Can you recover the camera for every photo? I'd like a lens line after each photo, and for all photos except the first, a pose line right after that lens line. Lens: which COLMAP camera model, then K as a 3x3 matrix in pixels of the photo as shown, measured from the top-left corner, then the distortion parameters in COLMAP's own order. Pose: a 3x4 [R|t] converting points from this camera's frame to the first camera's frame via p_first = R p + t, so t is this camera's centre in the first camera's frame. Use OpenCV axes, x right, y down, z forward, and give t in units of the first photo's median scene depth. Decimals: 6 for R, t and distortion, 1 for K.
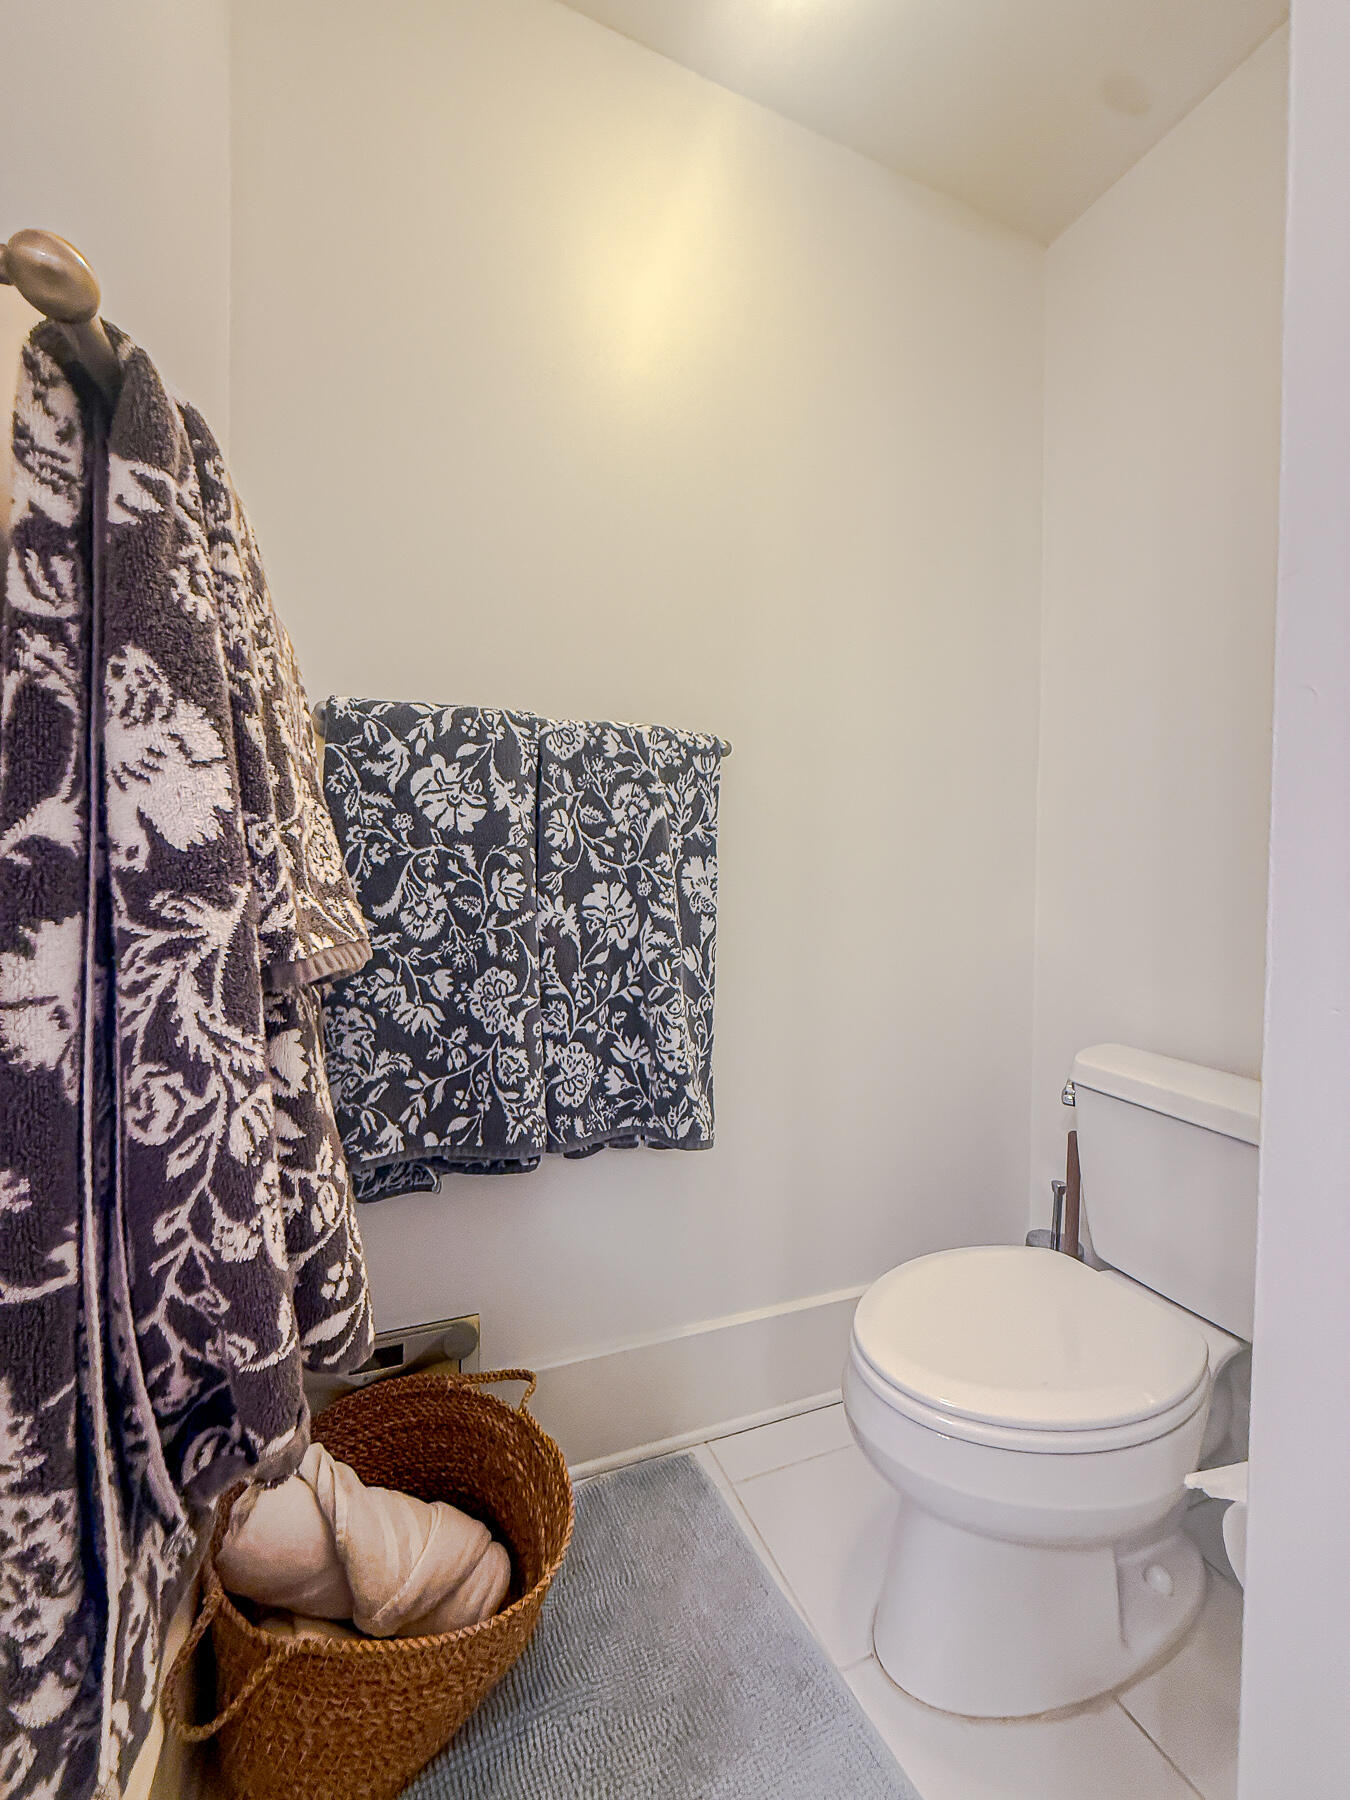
lens RADIAL K [[721.9, 0, 680.5], [0, 721.9, 894.0], [0, 0, 1]] dist [-0.000224, -0.000180]
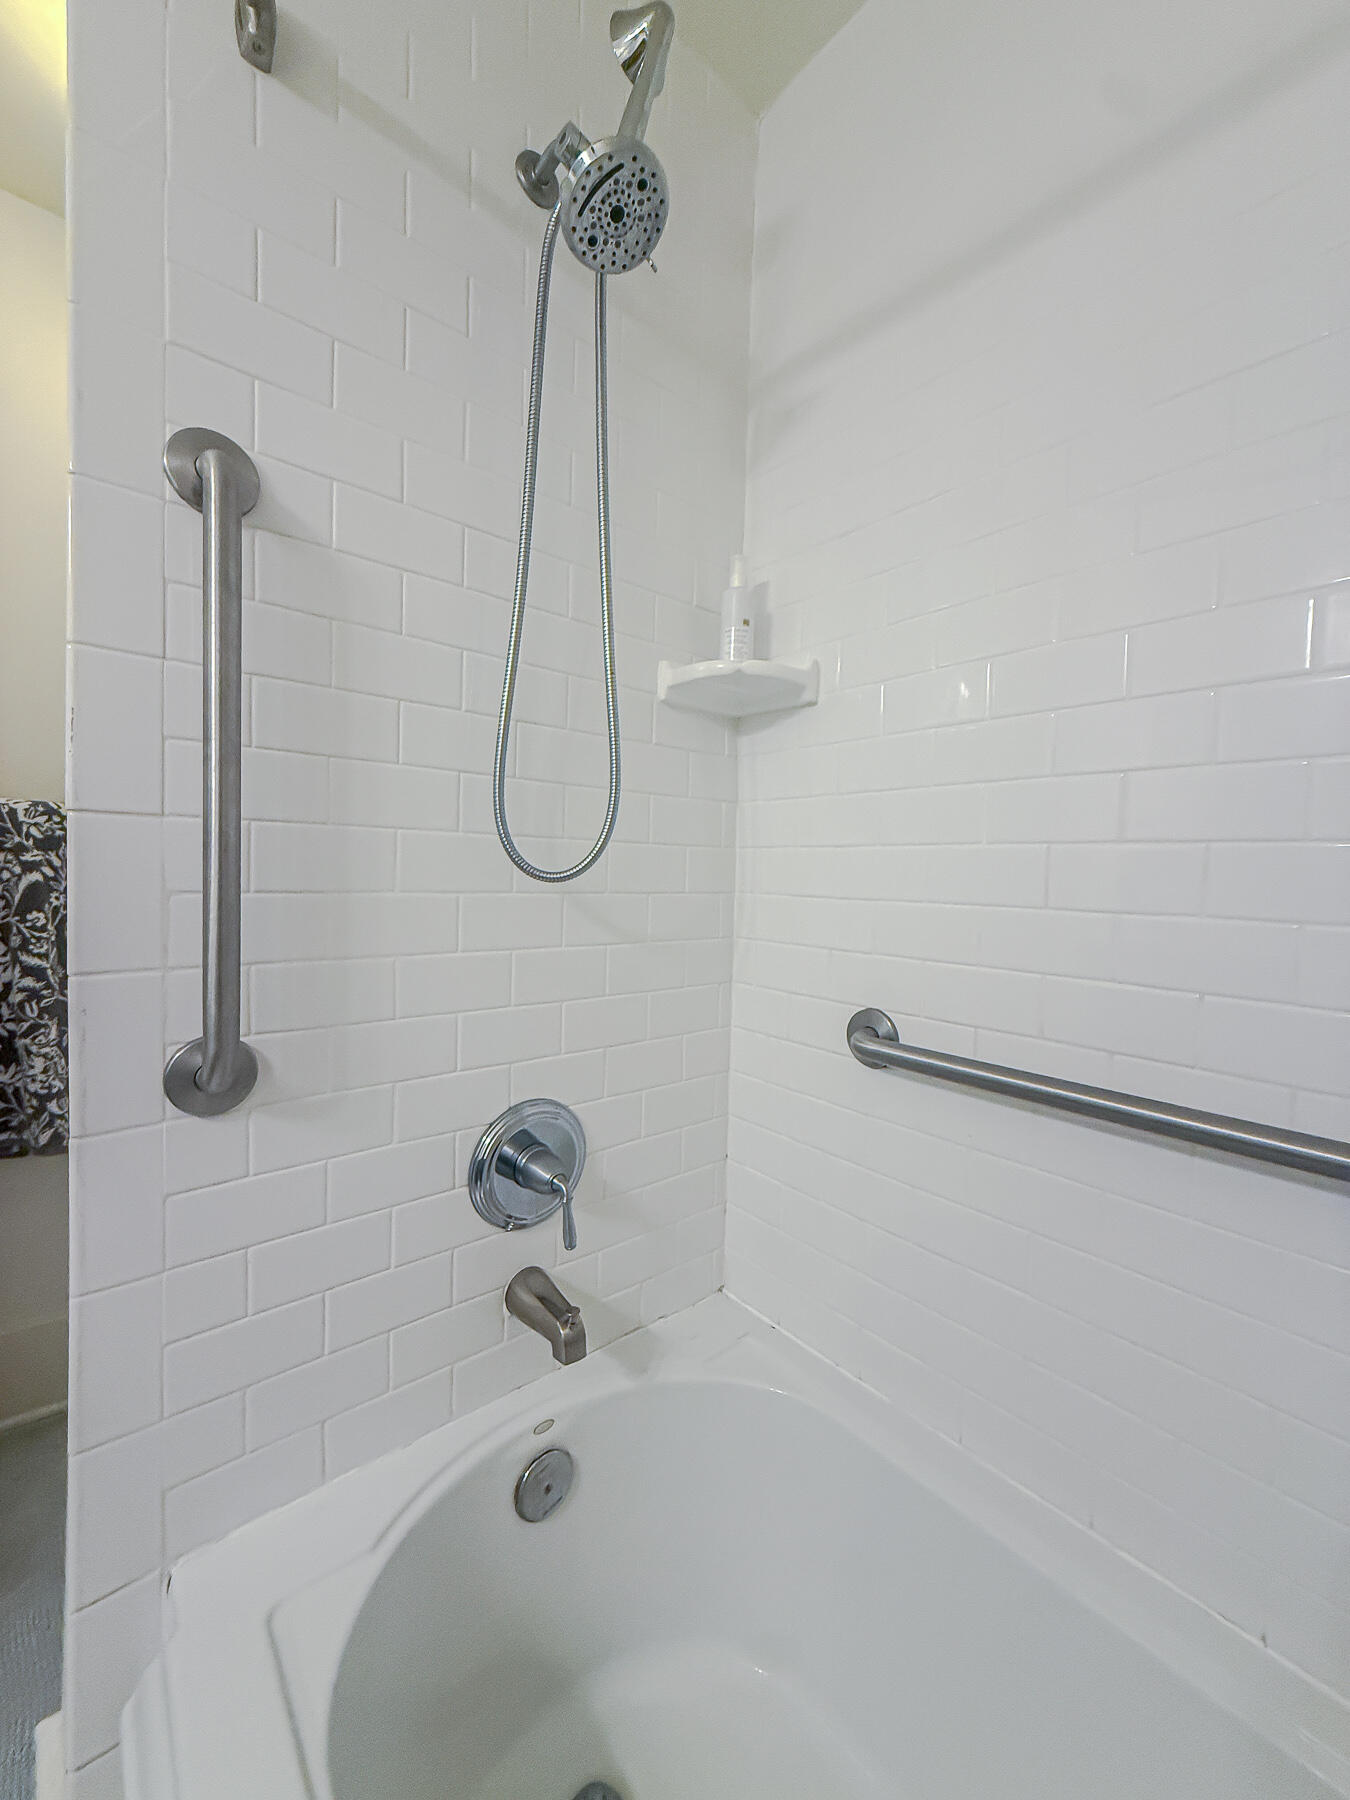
lens RADIAL K [[721.9, 0, 674.5], [0, 721.9, 899.1], [0, 0, 1]] dist [-0.000224, -0.000180]
pose [[0.951660, 0.003379, 0.307133, 0.644289], [-0.010218, 0.999734, 0.020663, -0.116880], [-0.306982, -0.022802, 0.951442, -0.486724]]
